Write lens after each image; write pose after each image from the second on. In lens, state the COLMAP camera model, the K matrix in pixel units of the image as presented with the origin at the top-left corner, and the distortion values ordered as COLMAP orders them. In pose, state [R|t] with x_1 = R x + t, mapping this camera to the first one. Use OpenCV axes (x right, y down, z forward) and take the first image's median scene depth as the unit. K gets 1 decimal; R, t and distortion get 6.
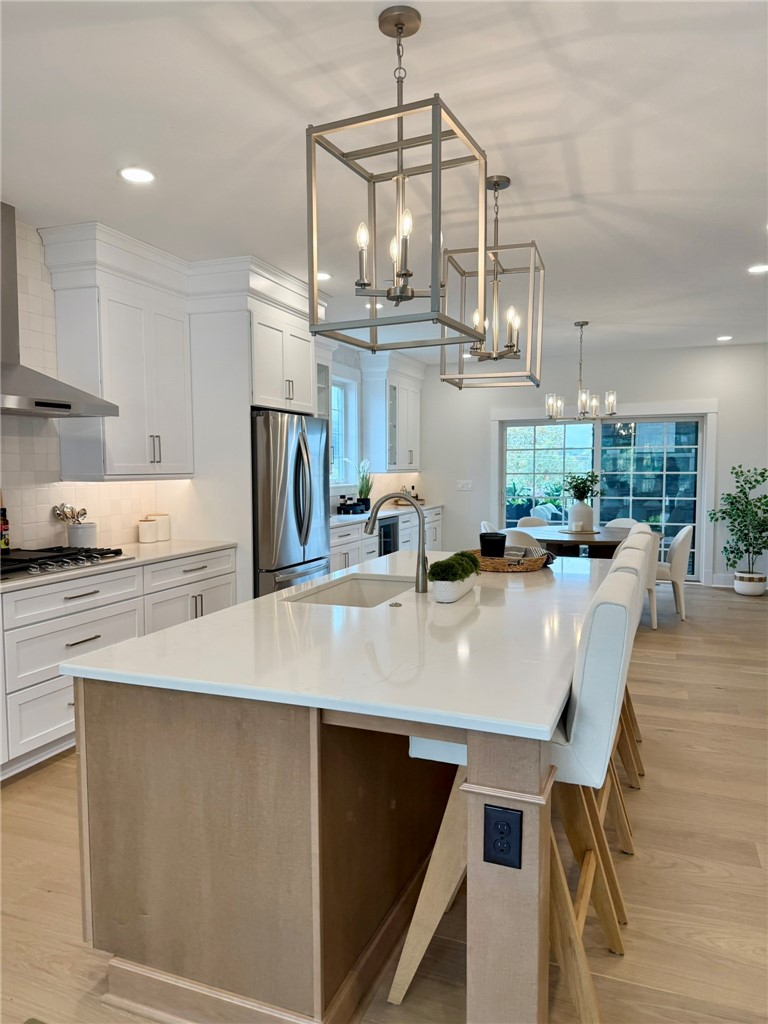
lens RADIAL K [[711.6, 0, 377.9], [0, 711.6, 520.0], [0, 0, 1]] dist [0.131784, -0.216705]
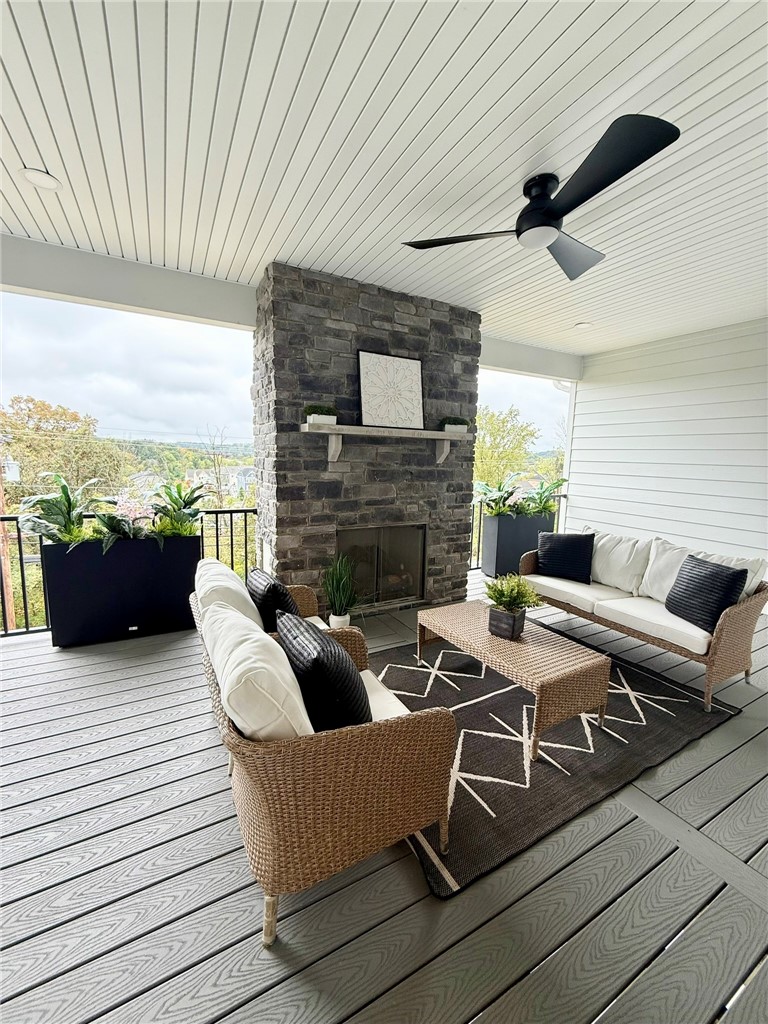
lens RADIAL K [[409.3, 0, 387.4], [0, 409.3, 507.5], [0, 0, 1]] dist [-0.001216, -0.000389]
pose [[0.639821, -0.078690, 0.764485, 0.238012], [0.032100, 0.996613, 0.075717, -0.092918], [-0.767854, -0.023905, 0.640179, 1.300411]]
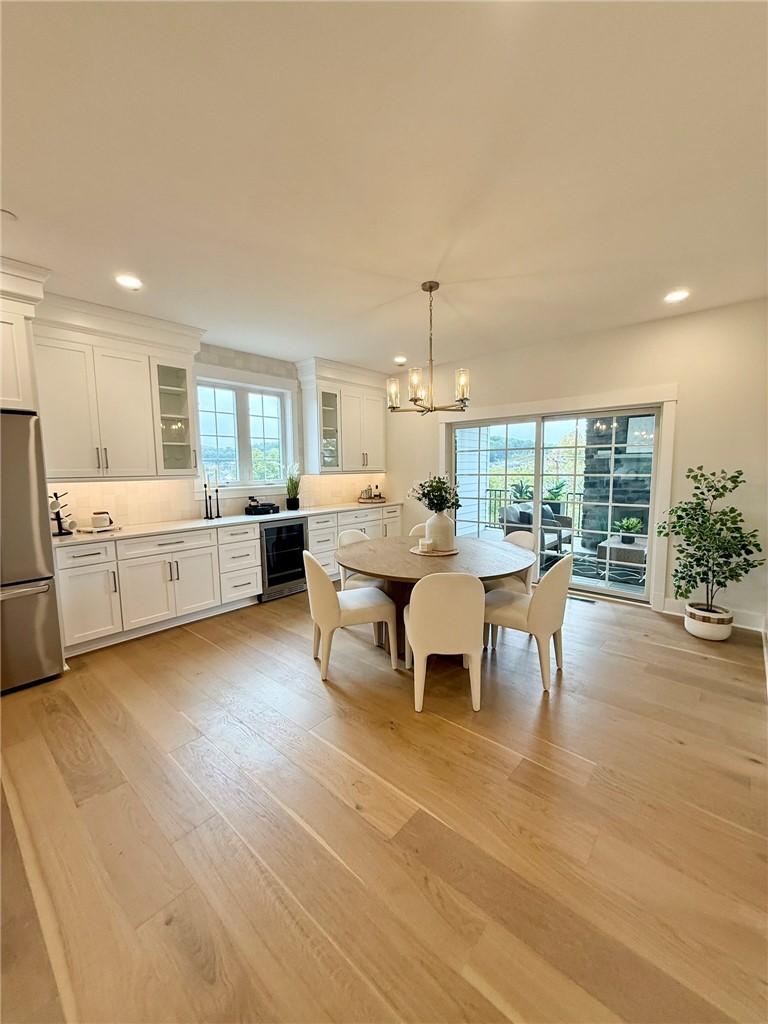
lens RADIAL K [[406.8, 0, 384.0], [0, 406.8, 512.0], [0, 0, 1]] dist [-0.000034, 0.000011]
pose [[0.939227, 0.031350, -0.341862, 0.373694], [-0.018257, 0.998974, 0.041451, -0.044071], [0.342811, -0.032691, 0.938836, 0.539093]]
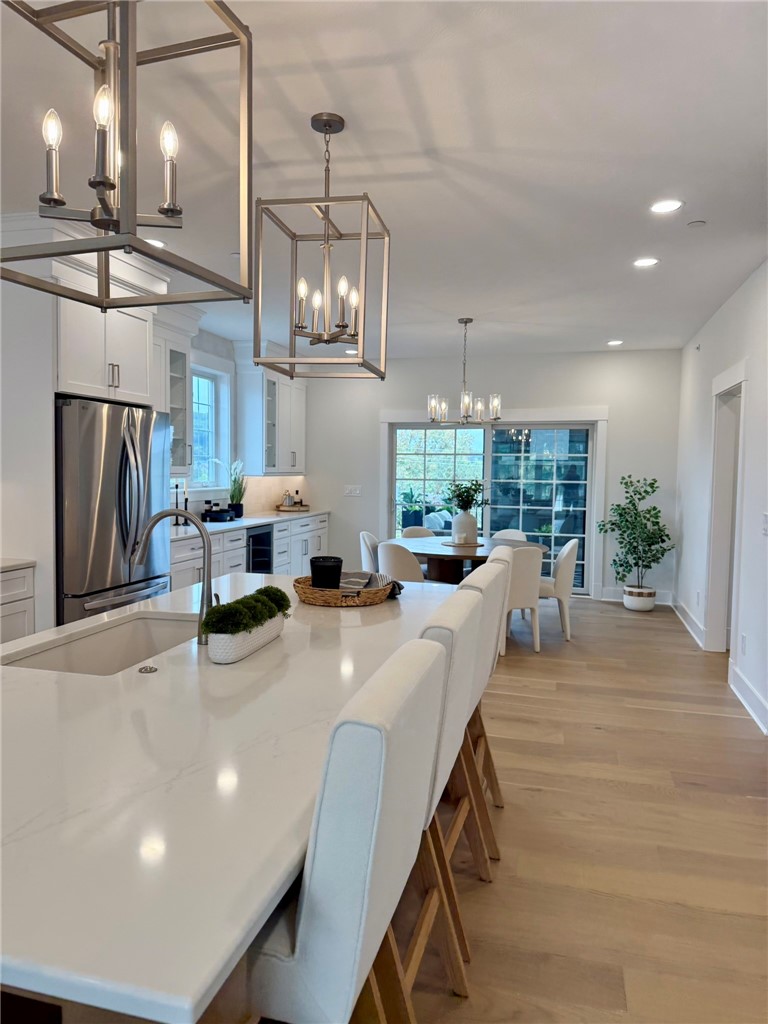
lens RADIAL K [[712.2, 0, 375.0], [0, 712.2, 508.7], [0, 0, 1]] dist [0.137865, -0.222117]
pose [[0.993557, 0.012421, 0.112648, 0.061400], [-0.010410, 0.999776, -0.018428, -0.010959], [-0.112852, 0.017137, 0.993464, 0.094326]]
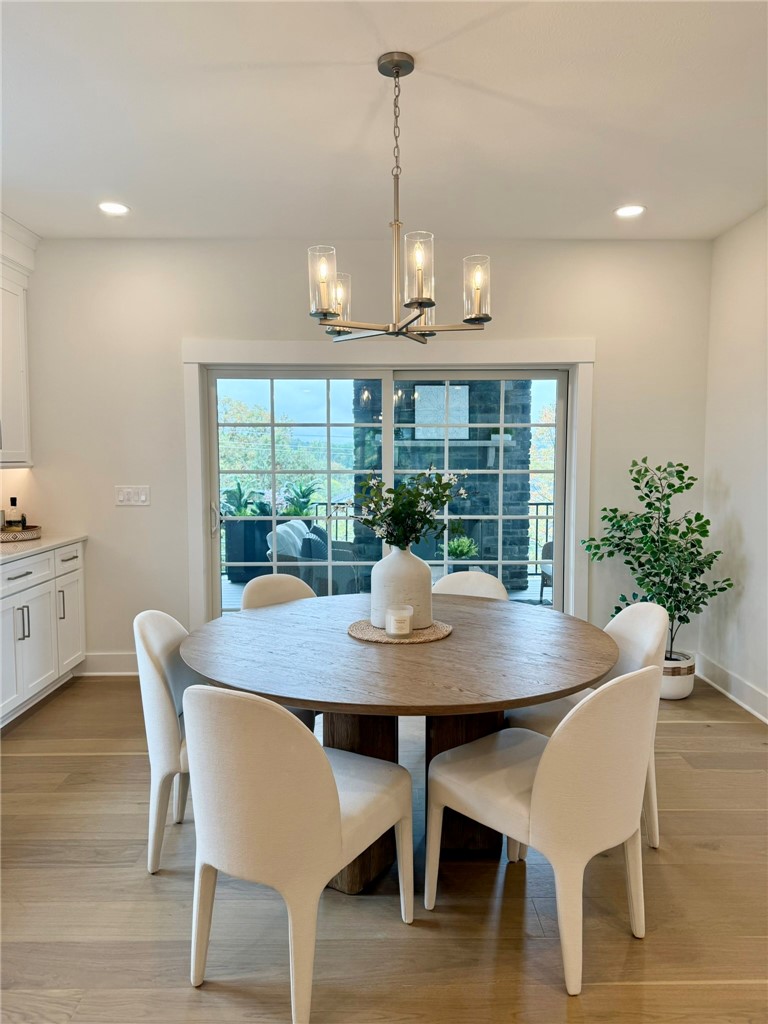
lens RADIAL K [[717.5, 0, 384.6], [0, 717.5, 514.6], [0, 0, 1]] dist [0.113218, -0.169117]
pose [[0.928298, -0.025366, 0.370970, 0.129063], [0.024064, 0.999677, 0.008137, -0.047119], [-0.371057, 0.001373, 0.928609, 0.633474]]
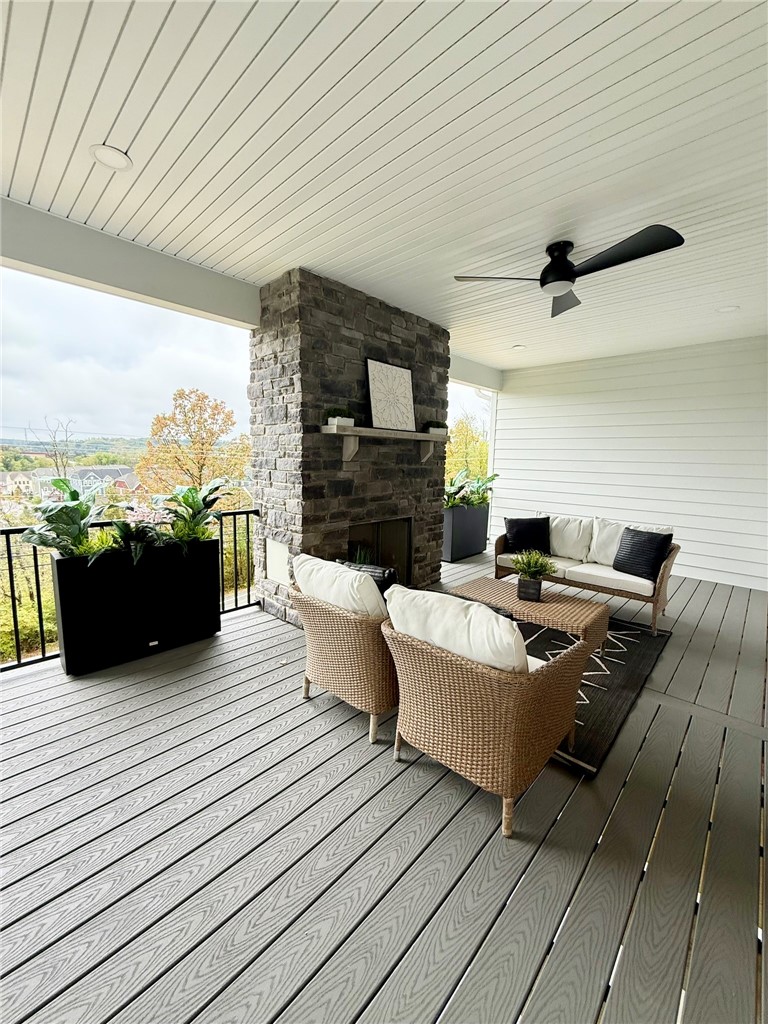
lens RADIAL K [[409.3, 0, 387.4], [0, 409.3, 507.5], [0, 0, 1]] dist [-0.001216, -0.000389]
pose [[0.367268, -0.104769, 0.924196, 0.117064], [0.048730, 0.994439, 0.093367, -0.099826], [-0.928838, 0.010746, 0.370331, 1.416159]]
